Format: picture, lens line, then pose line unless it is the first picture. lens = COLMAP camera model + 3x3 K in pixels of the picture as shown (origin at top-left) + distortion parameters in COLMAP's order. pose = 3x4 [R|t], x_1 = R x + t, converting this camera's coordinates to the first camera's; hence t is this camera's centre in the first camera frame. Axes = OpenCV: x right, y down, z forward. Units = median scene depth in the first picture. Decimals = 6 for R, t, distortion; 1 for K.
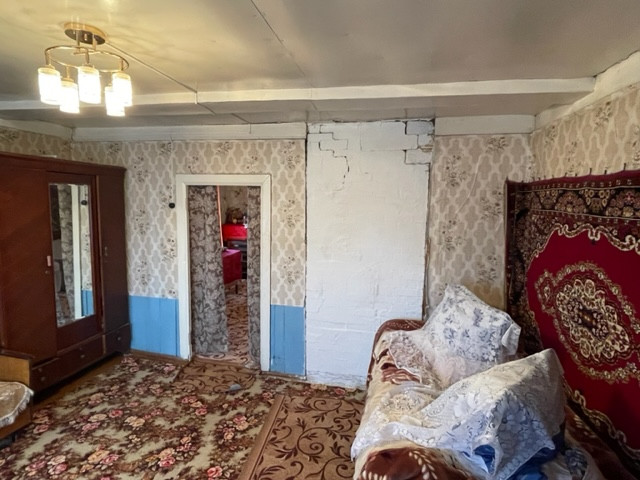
lens RADIAL K [[366.4, 0, 320.0], [0, 366.4, 240.0], [0, 0, 1]] dist [-0.023880, 0.021706]
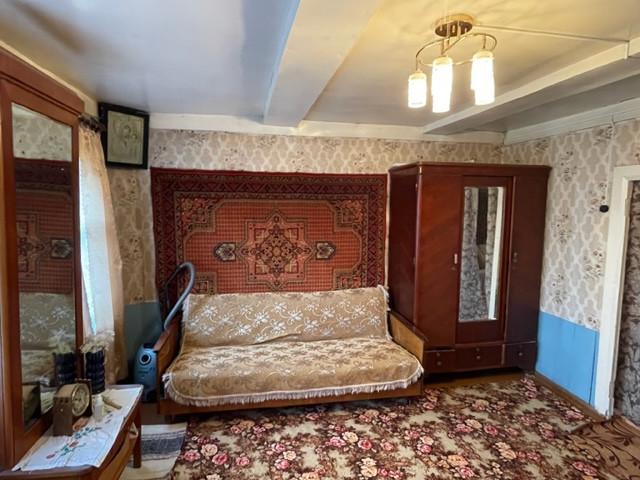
lens RADIAL K [[366.4, 0, 320.0], [0, 366.4, 240.0], [0, 0, 1]] dist [-0.023880, 0.021706]
pose [[0.386458, 0.075805, -0.919186, 0.072765], [-0.099203, 0.994251, 0.040287, -0.000805], [0.916956, 0.075617, 0.391757, 0.159310]]
